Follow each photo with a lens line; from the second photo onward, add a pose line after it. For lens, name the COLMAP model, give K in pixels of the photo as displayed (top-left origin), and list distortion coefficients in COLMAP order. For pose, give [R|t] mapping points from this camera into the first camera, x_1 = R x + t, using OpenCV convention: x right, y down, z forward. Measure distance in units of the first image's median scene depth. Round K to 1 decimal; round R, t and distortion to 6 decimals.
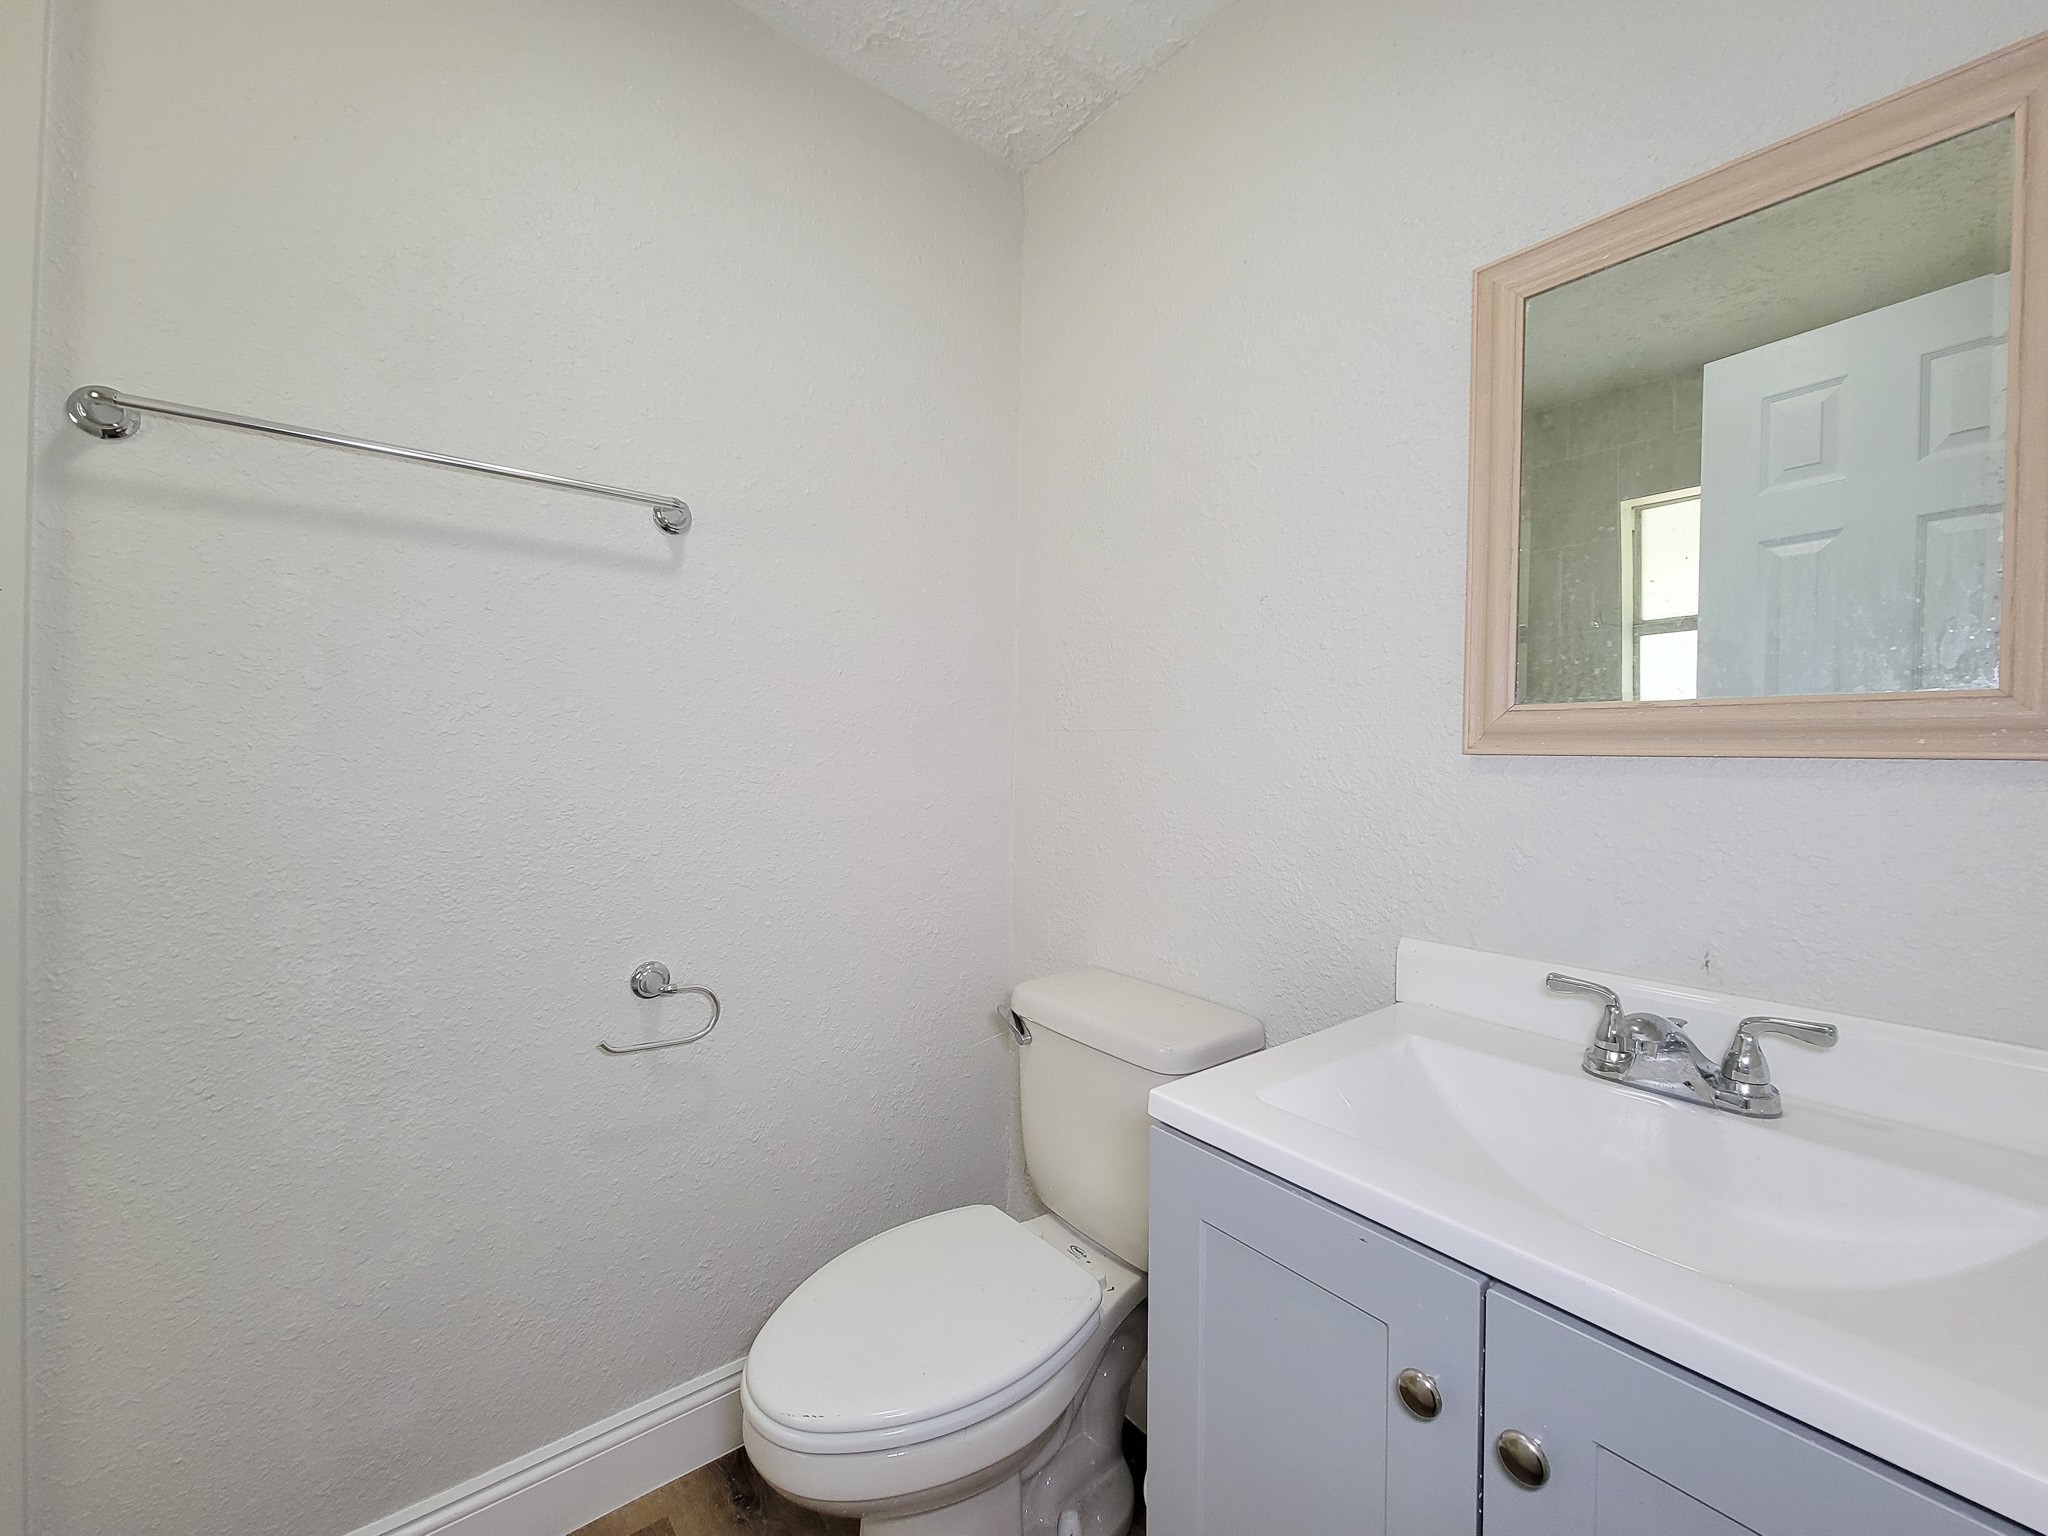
lens RADIAL K [[836.0, 0, 1020.3], [0, 836.0, 761.7], [0, 0, 1]] dist [0.008369, -0.005277]
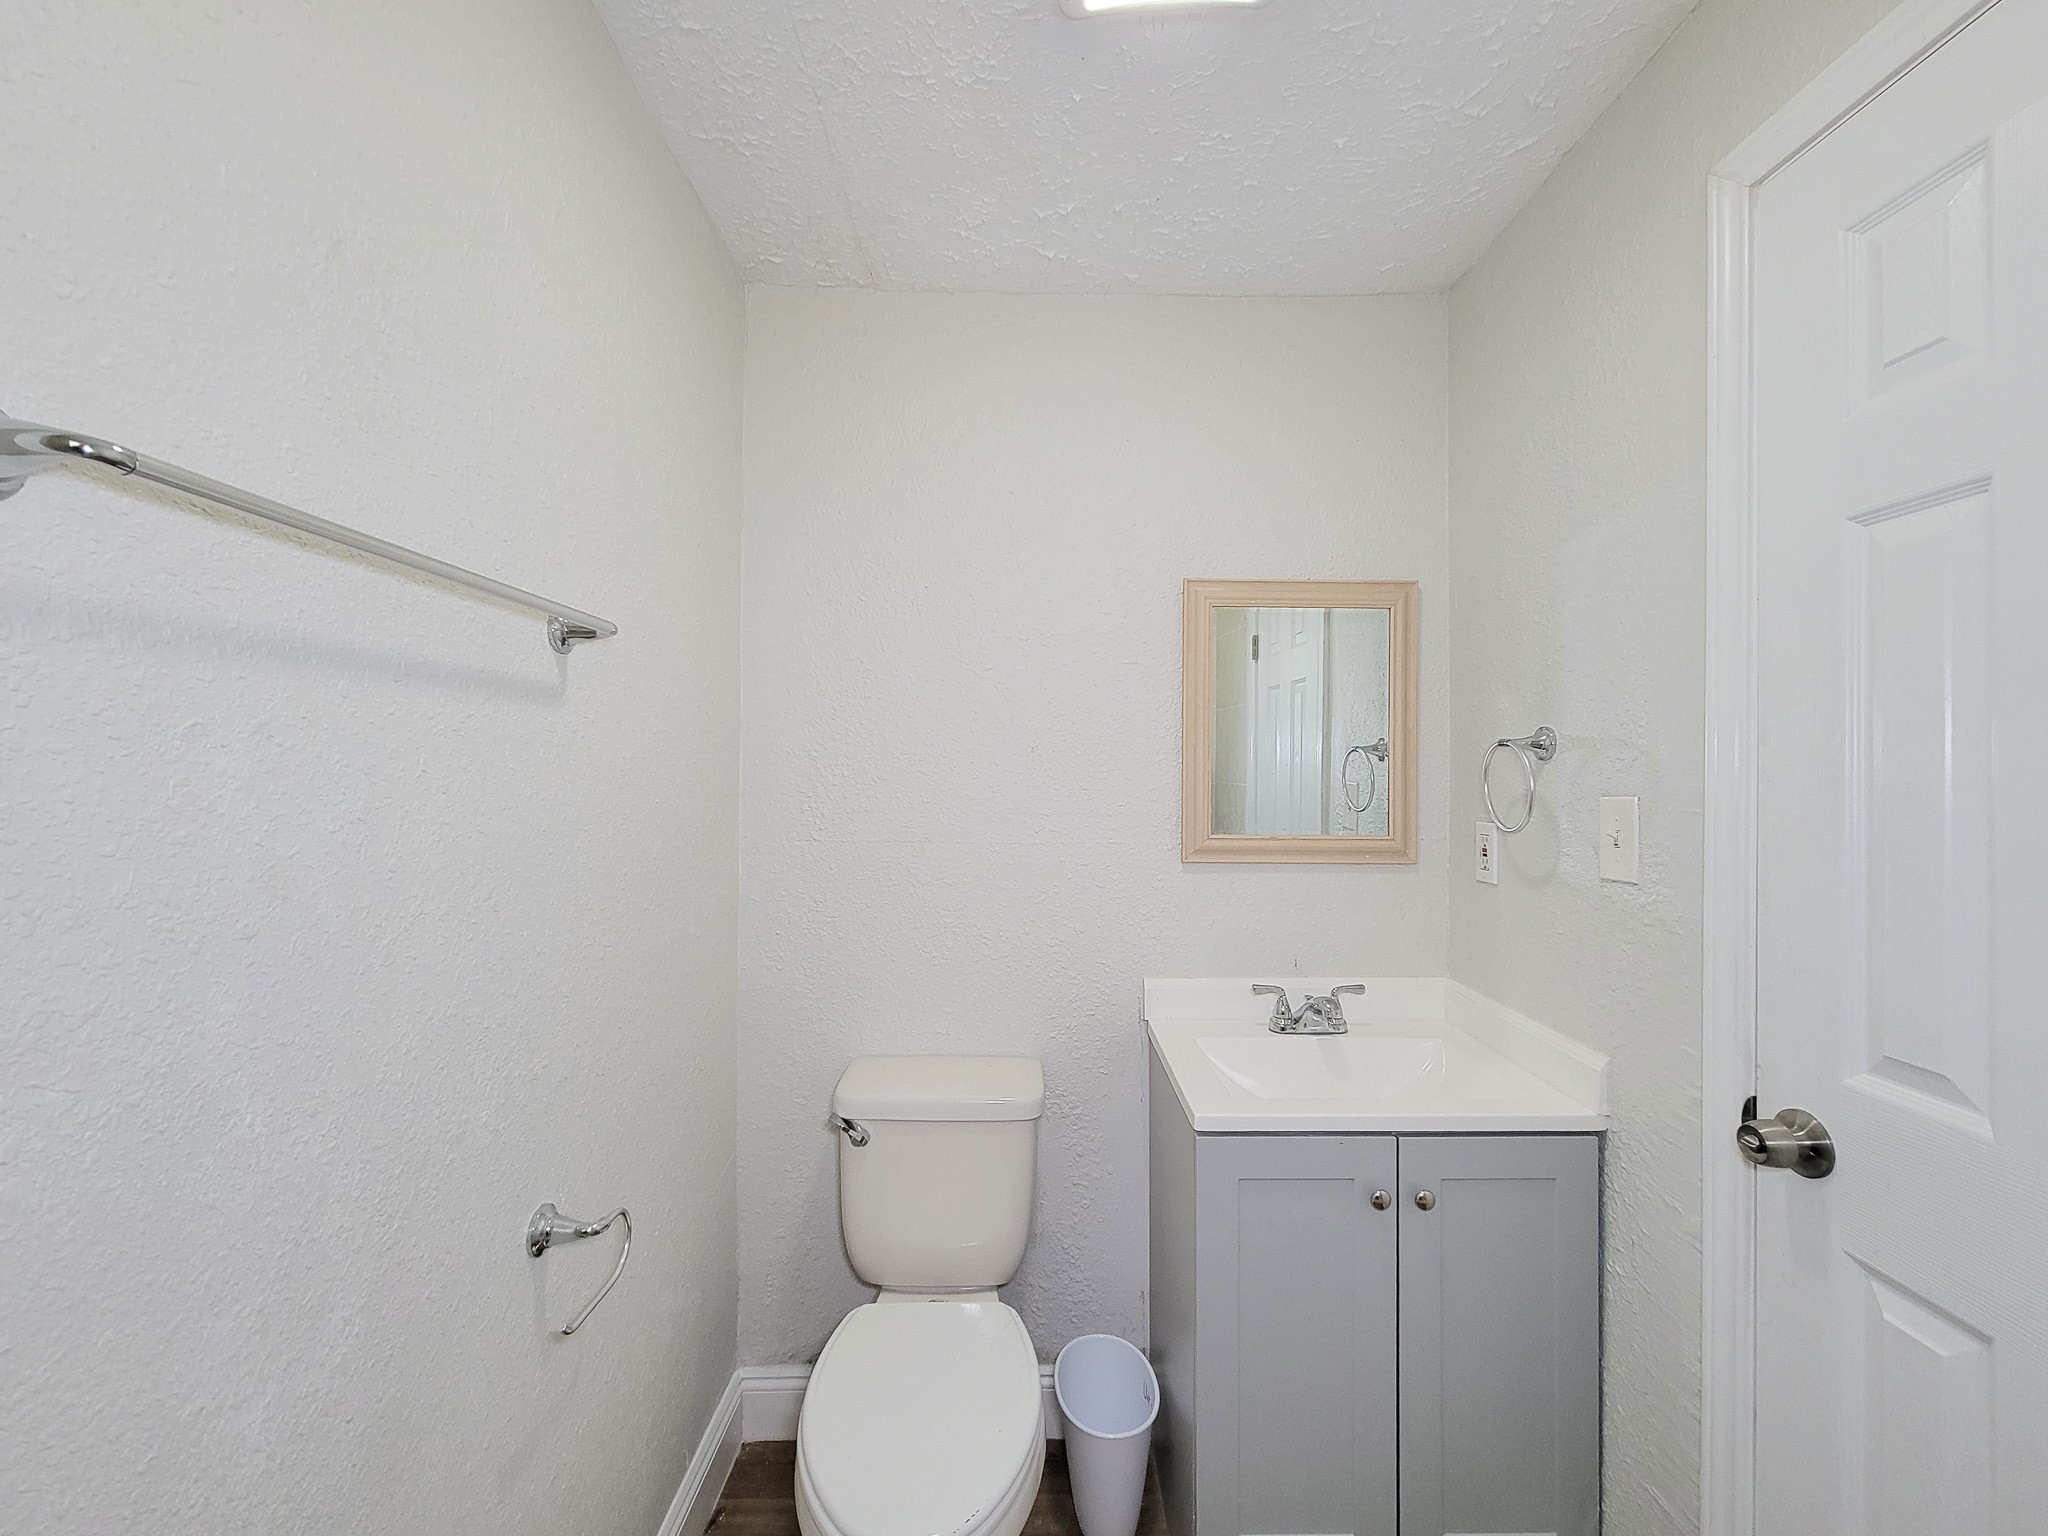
lens RADIAL K [[847.1, 0, 1027.9], [0, 847.1, 754.2], [0, 0, 1]] dist [0.000306, -0.005530]
pose [[0.607595, 0.003340, 0.794240, -0.868371], [0.009041, 0.999897, -0.011121, -0.181241], [-0.794195, 0.013937, 0.607503, 0.182592]]
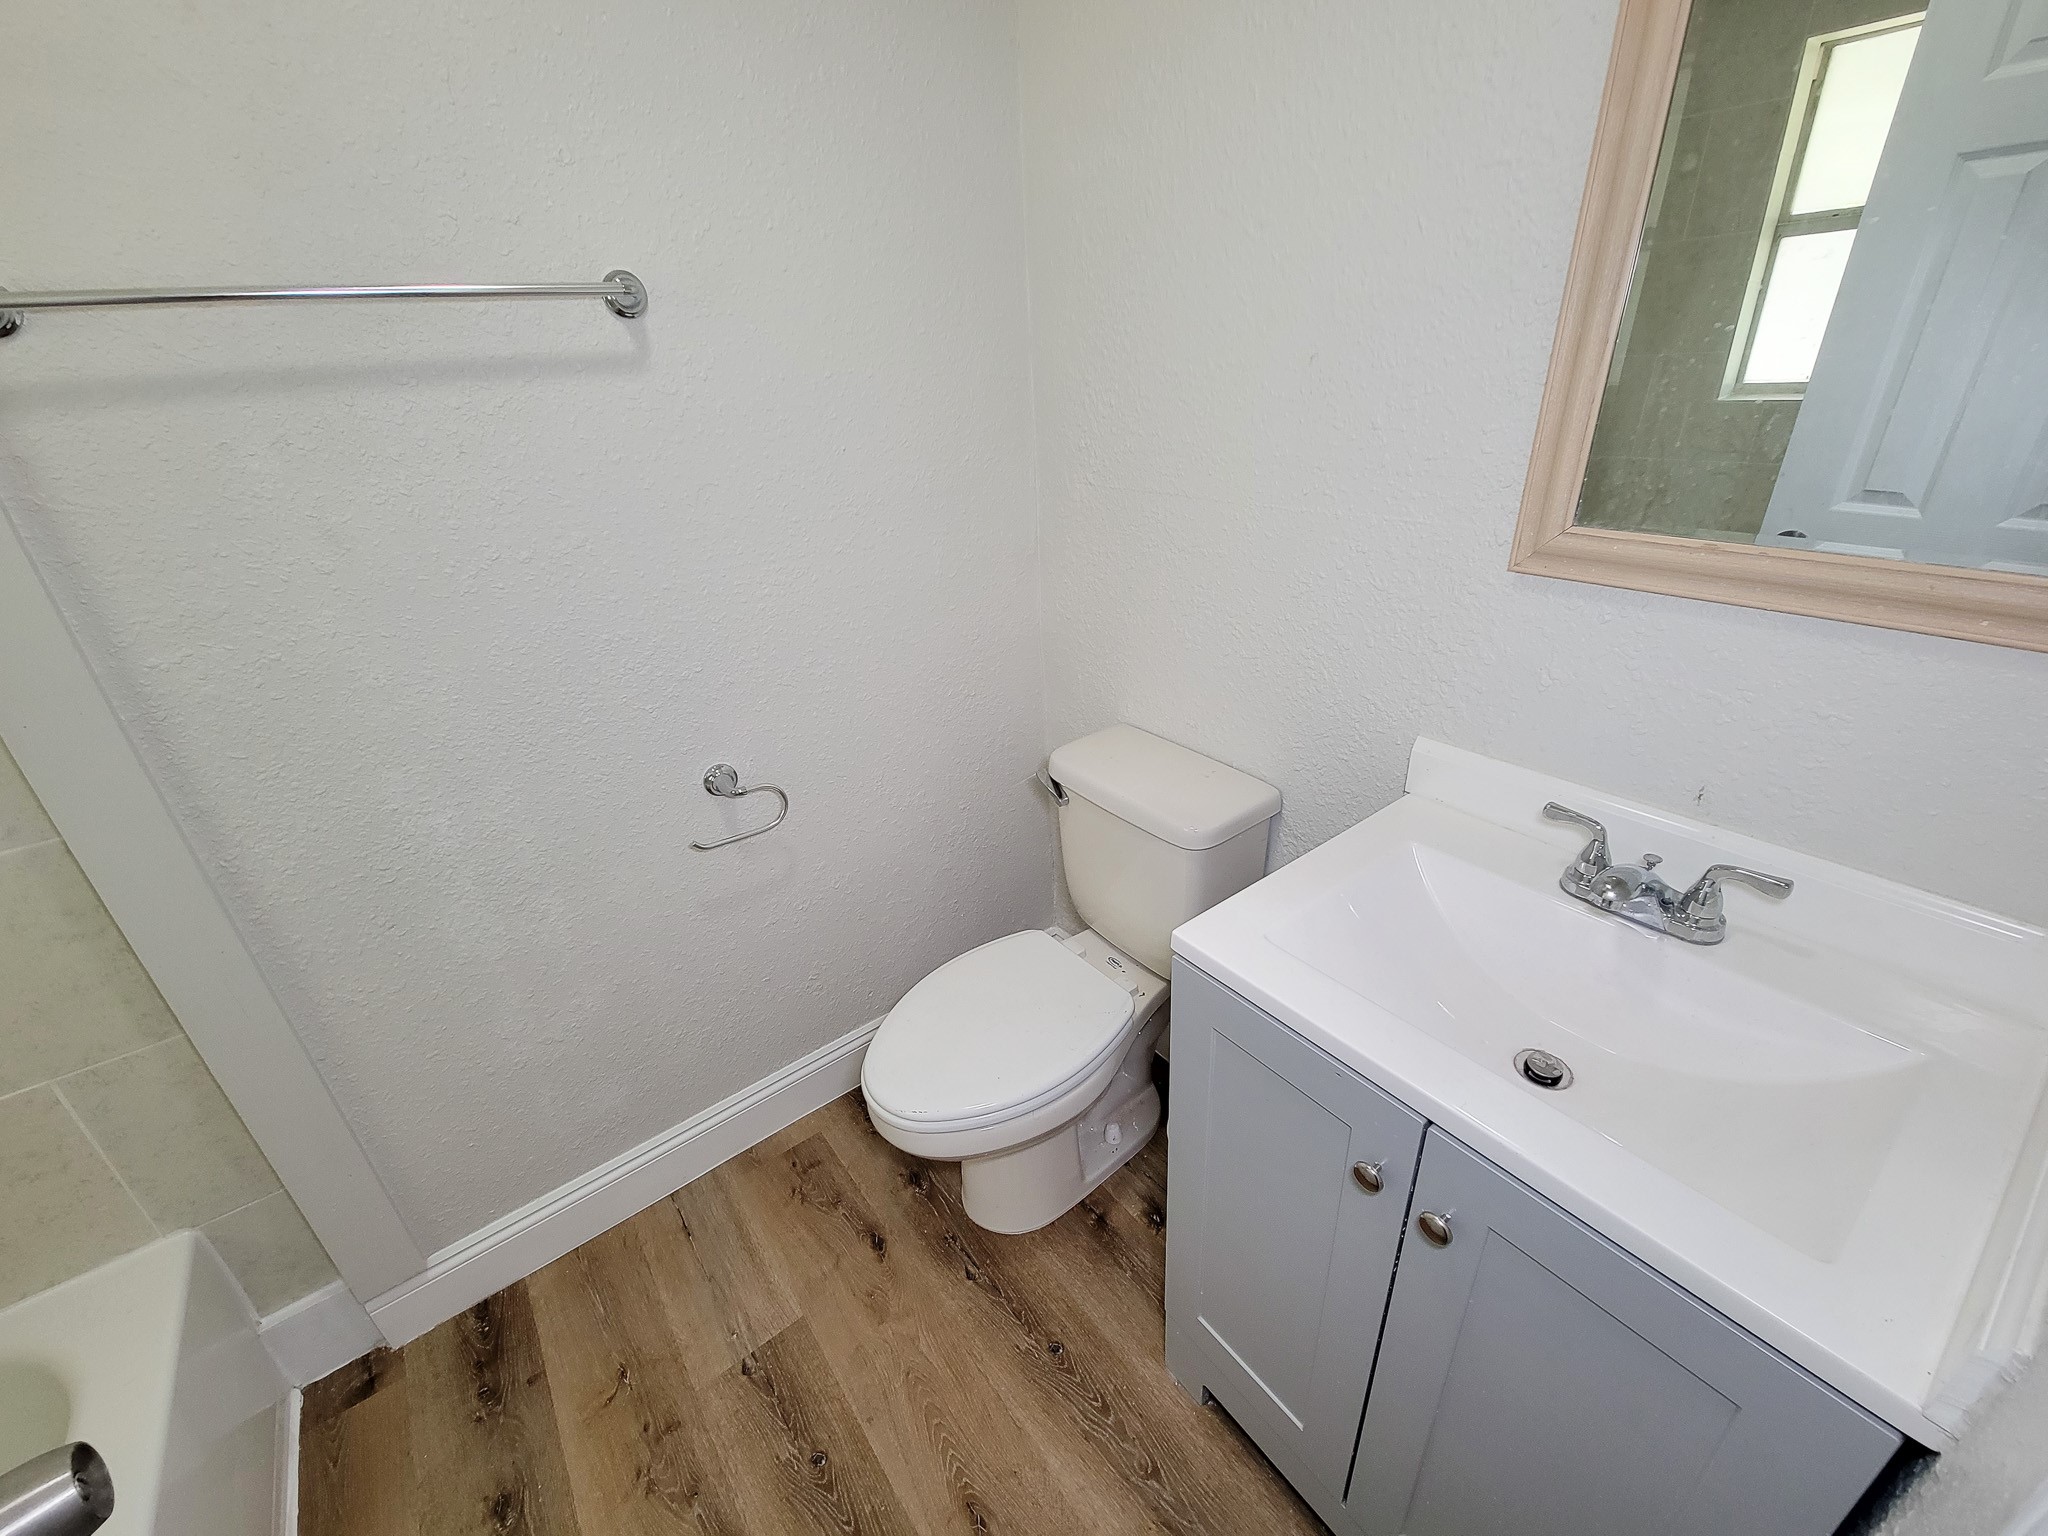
lens RADIAL K [[839.4, 0, 1020.0], [0, 839.4, 768.5], [0, 0, 1]] dist [0.008875, -0.005477]
pose [[0.997359, -0.053108, -0.049541, 0.007457], [0.069326, 0.899477, 0.431433, -0.223350], [0.021649, -0.433728, 0.900784, 0.021168]]
